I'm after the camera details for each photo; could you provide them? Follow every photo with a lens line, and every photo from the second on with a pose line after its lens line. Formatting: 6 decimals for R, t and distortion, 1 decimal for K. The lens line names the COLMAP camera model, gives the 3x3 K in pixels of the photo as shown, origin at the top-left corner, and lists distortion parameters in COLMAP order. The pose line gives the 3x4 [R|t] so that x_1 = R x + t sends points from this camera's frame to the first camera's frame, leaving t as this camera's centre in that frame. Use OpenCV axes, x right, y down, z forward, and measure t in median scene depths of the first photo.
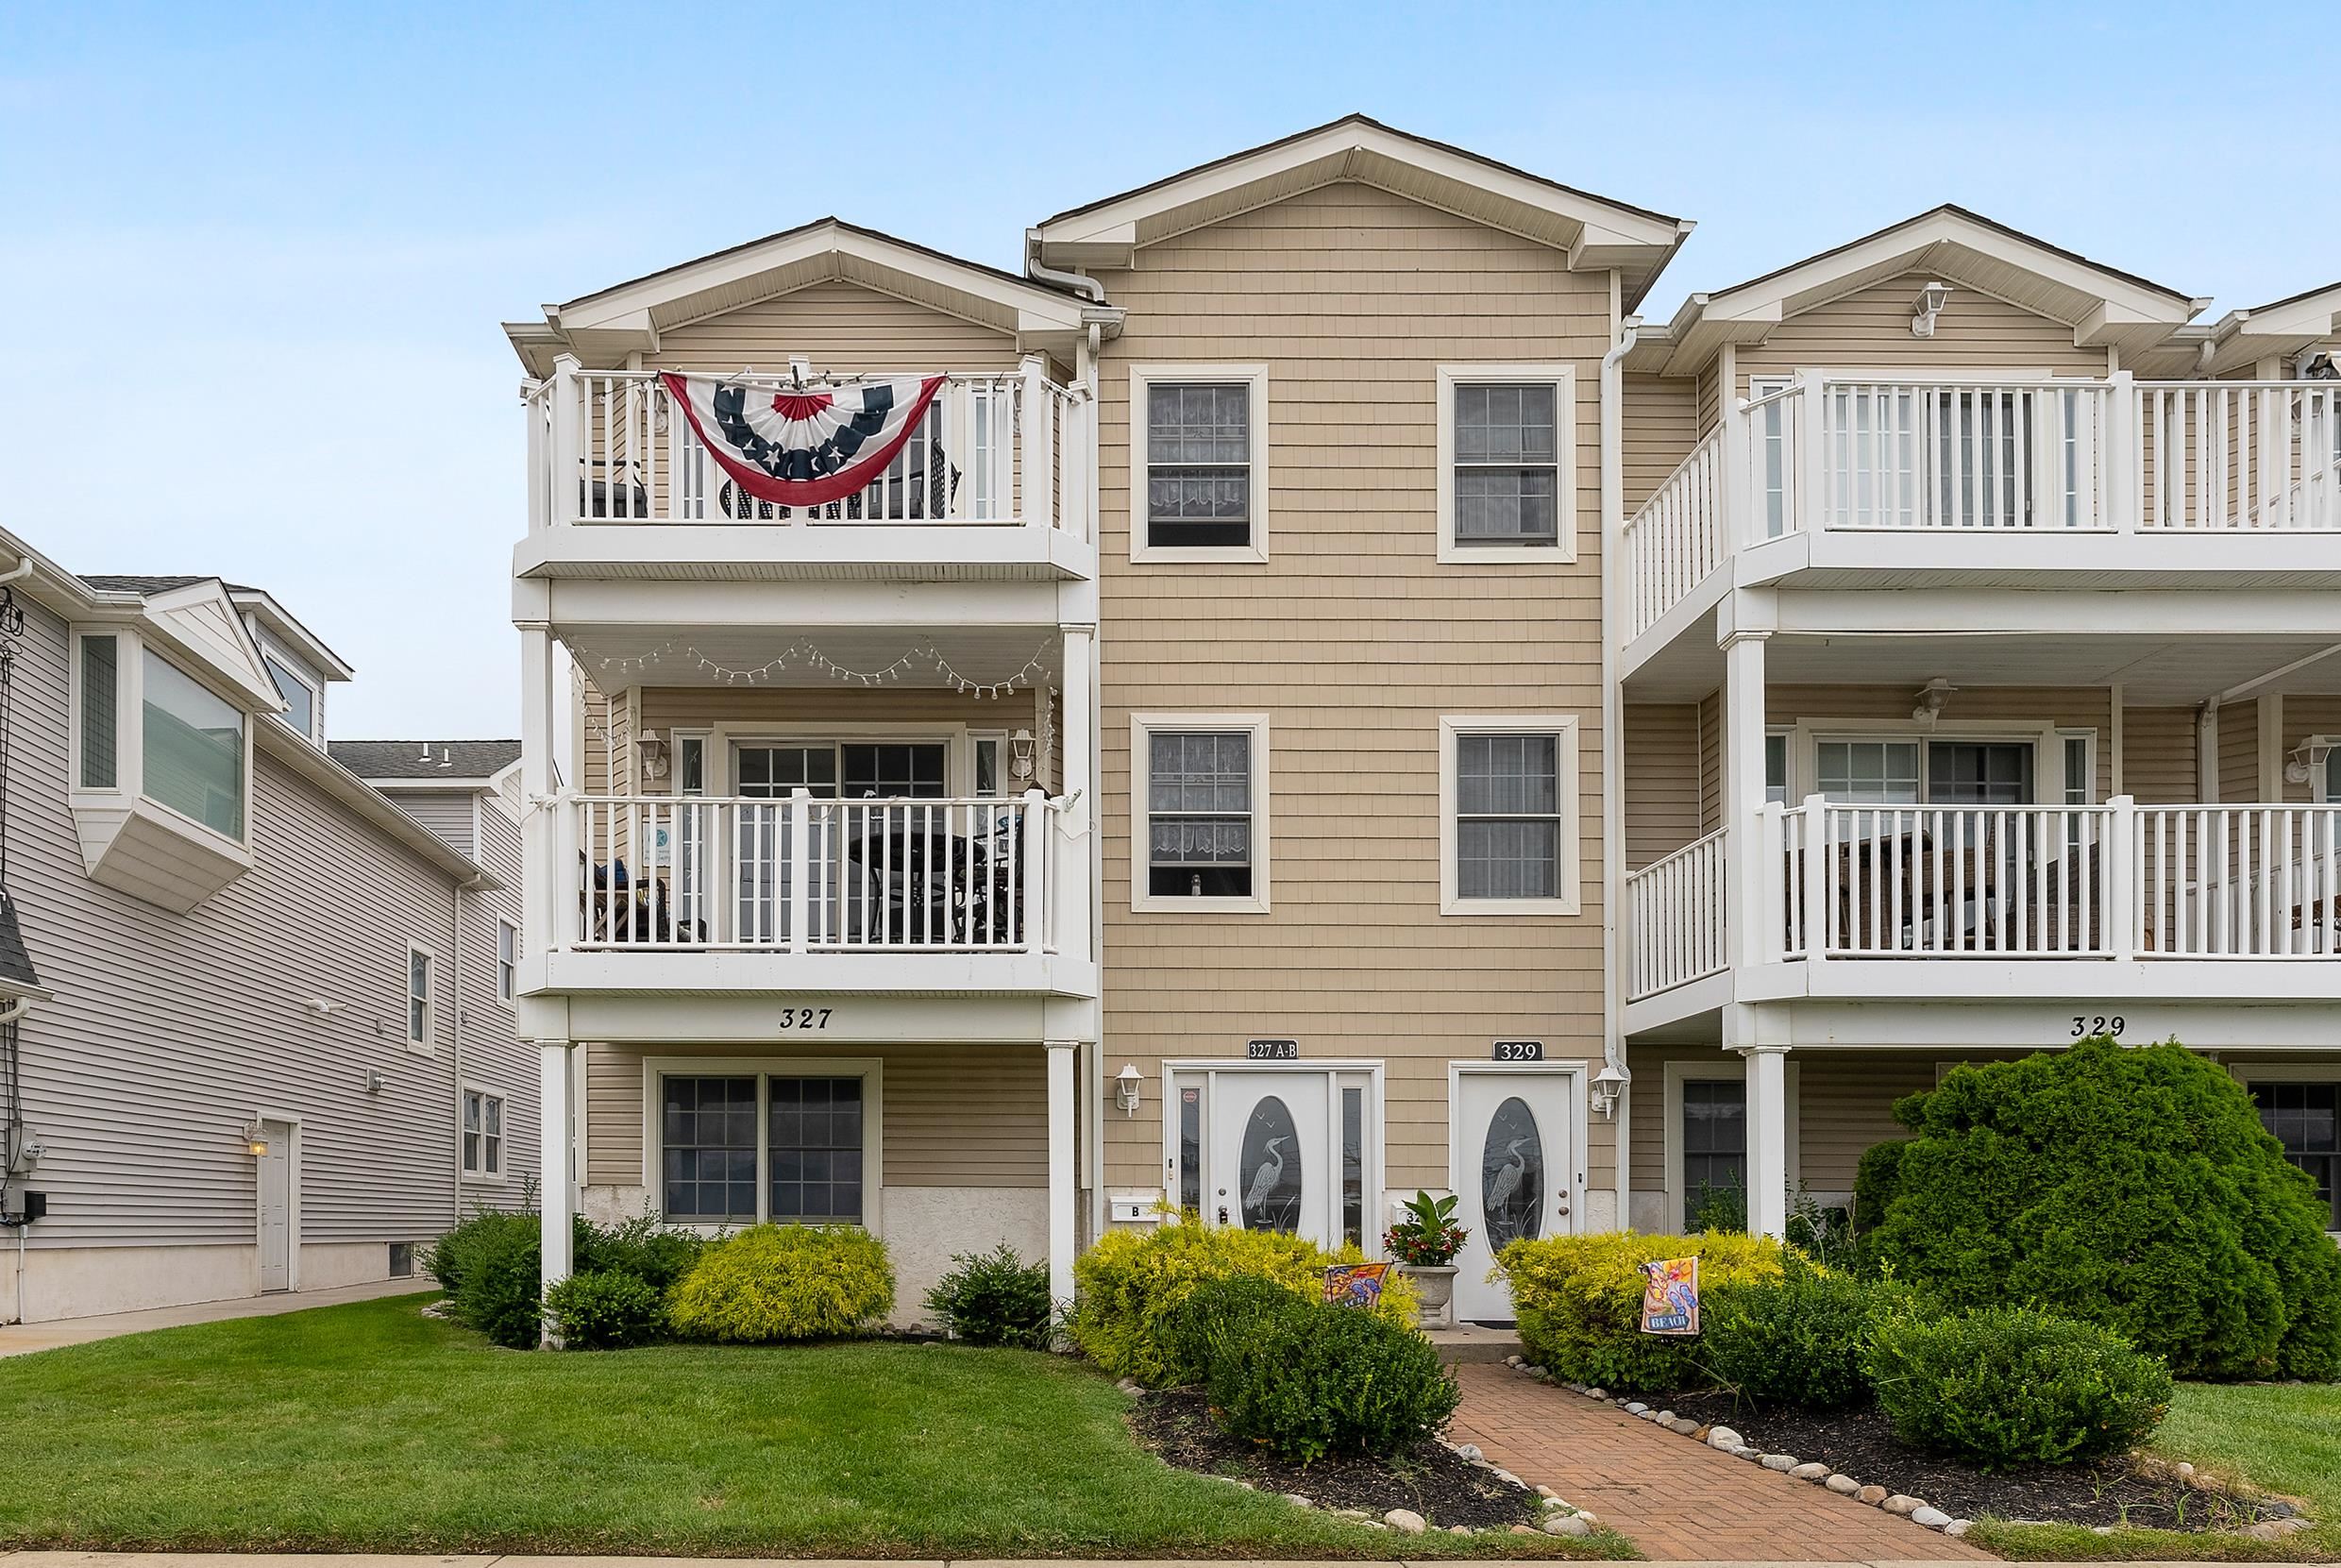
lens RADIAL K [[1055.6, 0, 1171.7], [0, 1055.6, 775.8], [0, 0, 1]] dist [-0.001740, 0.000075]
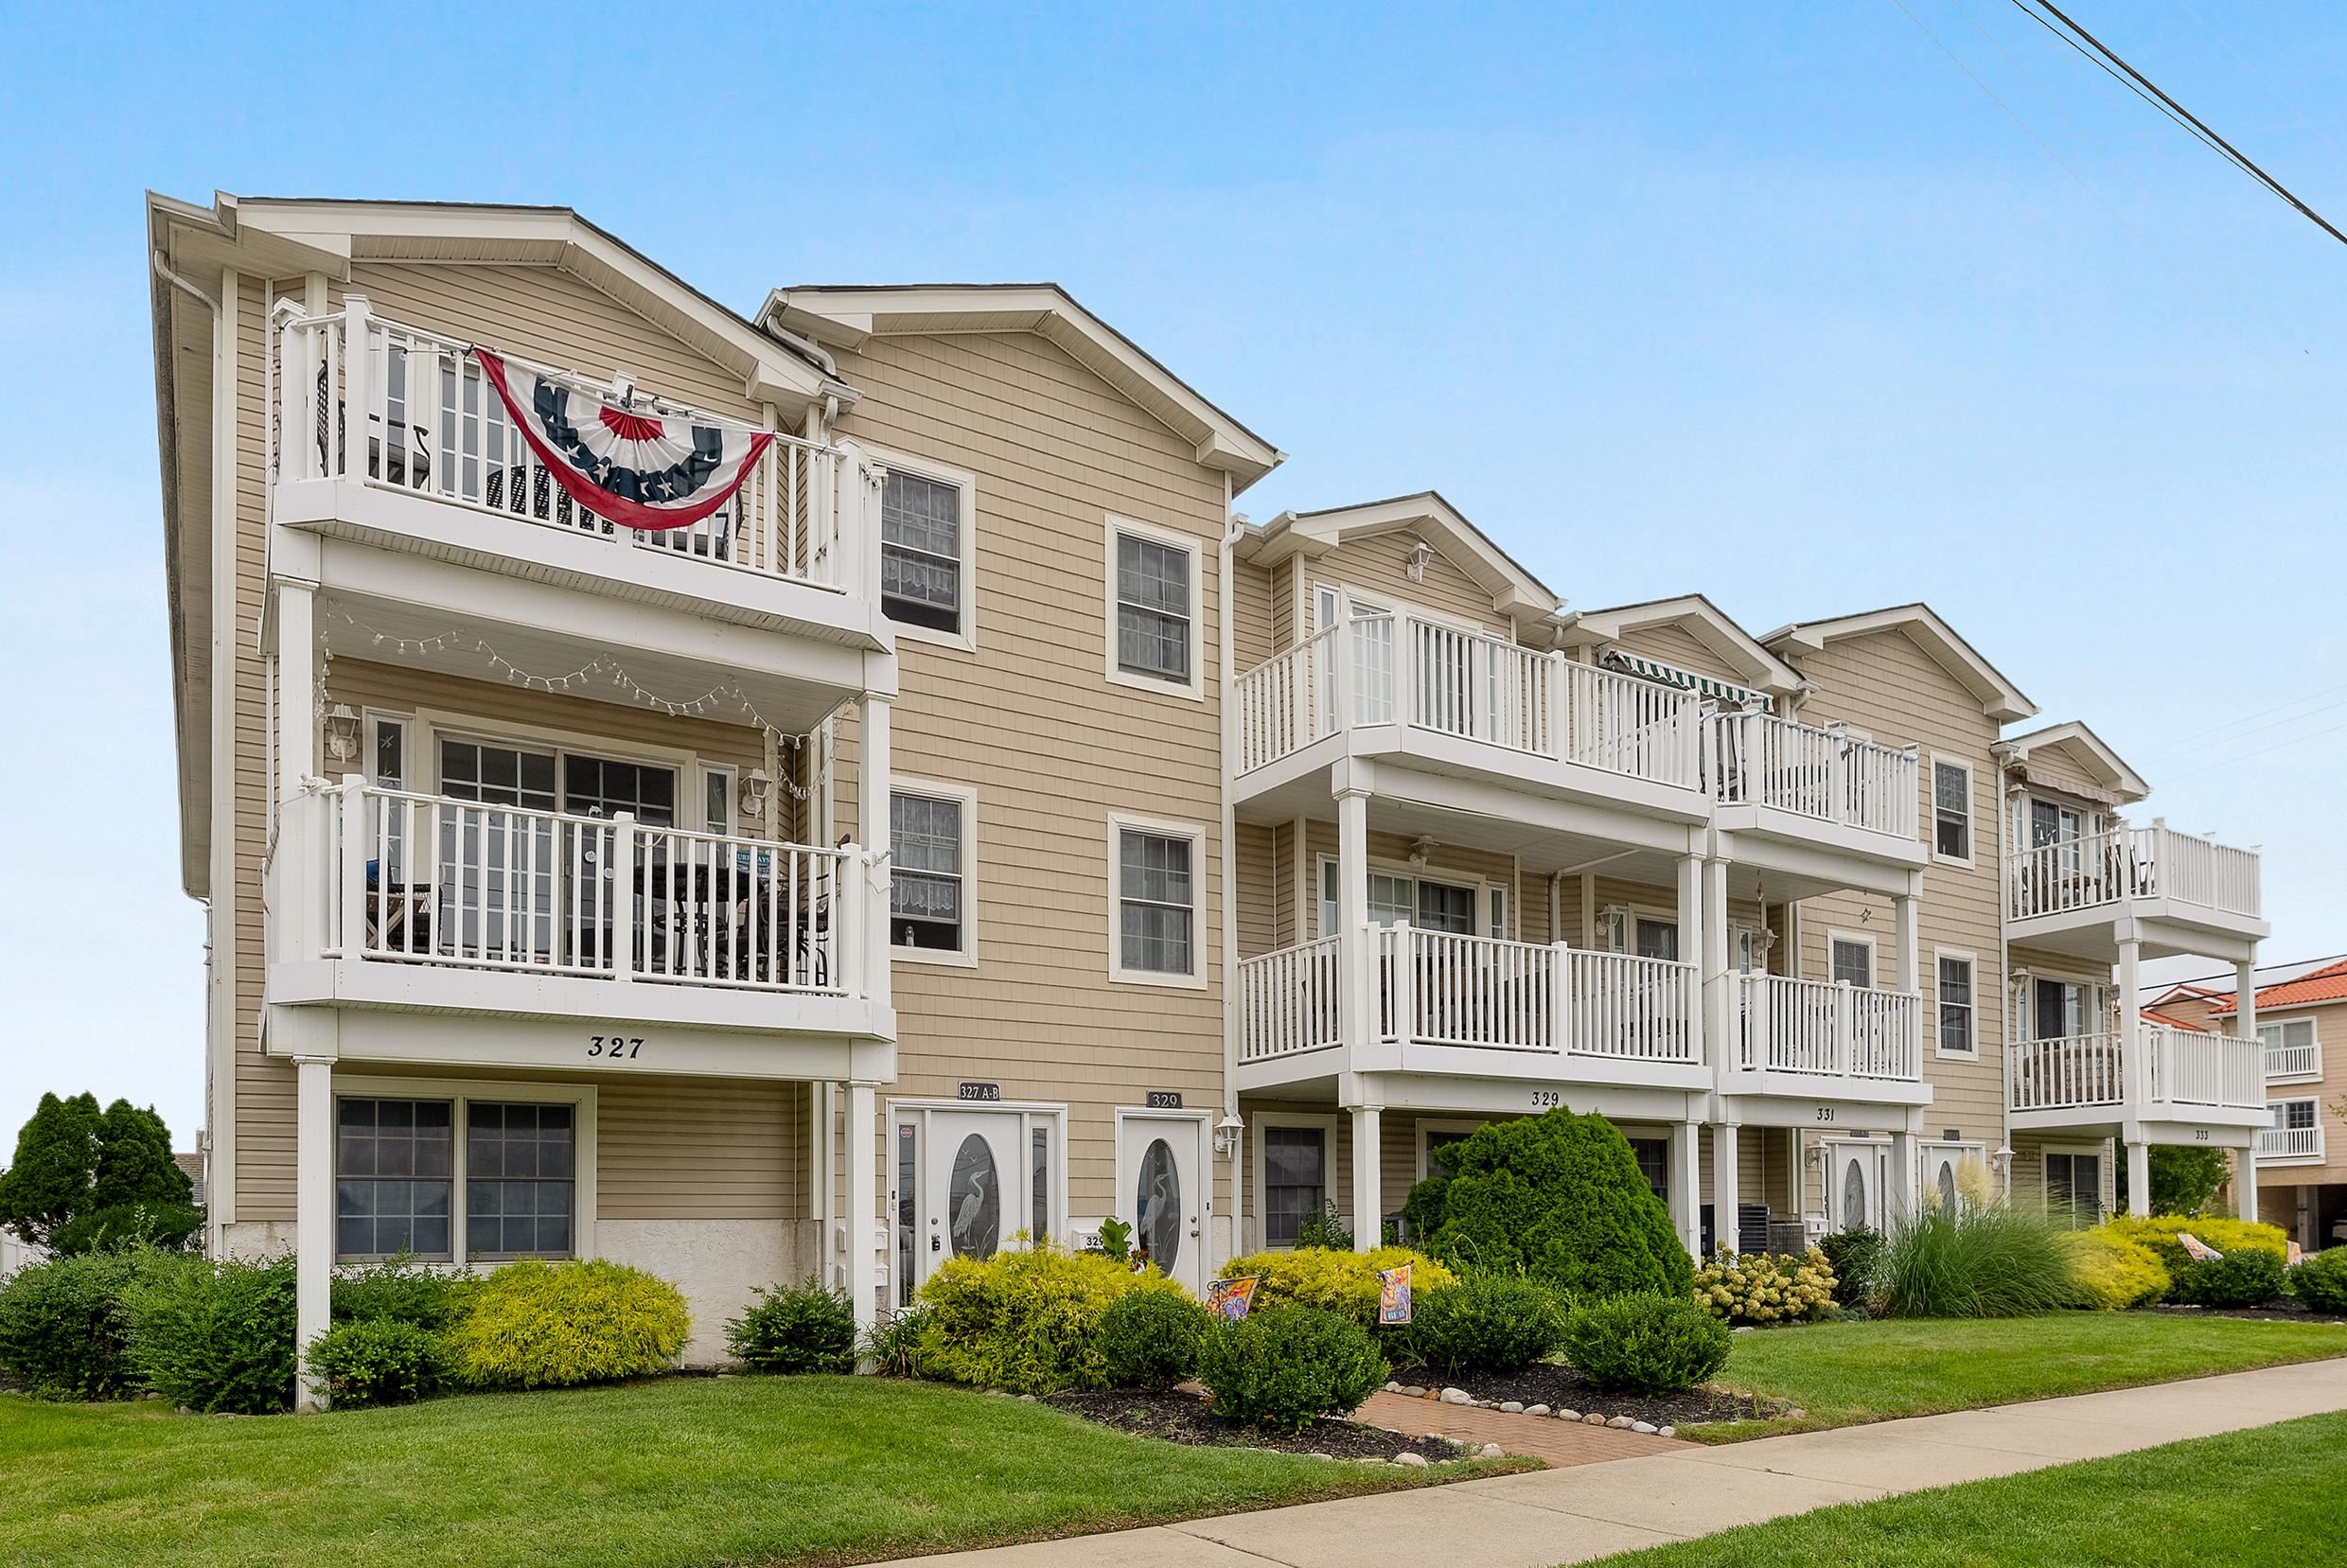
lens RADIAL K [[933.9, 0, 1168.9], [0, 933.9, 789.6], [0, 0, 1]] dist [-0.000310, -0.000418]
pose [[0.912341, 0.161903, 0.376060, -0.146099], [-0.141026, 0.986554, -0.082598, -0.006096], [-0.384377, 0.022323, 0.922906, -0.009690]]
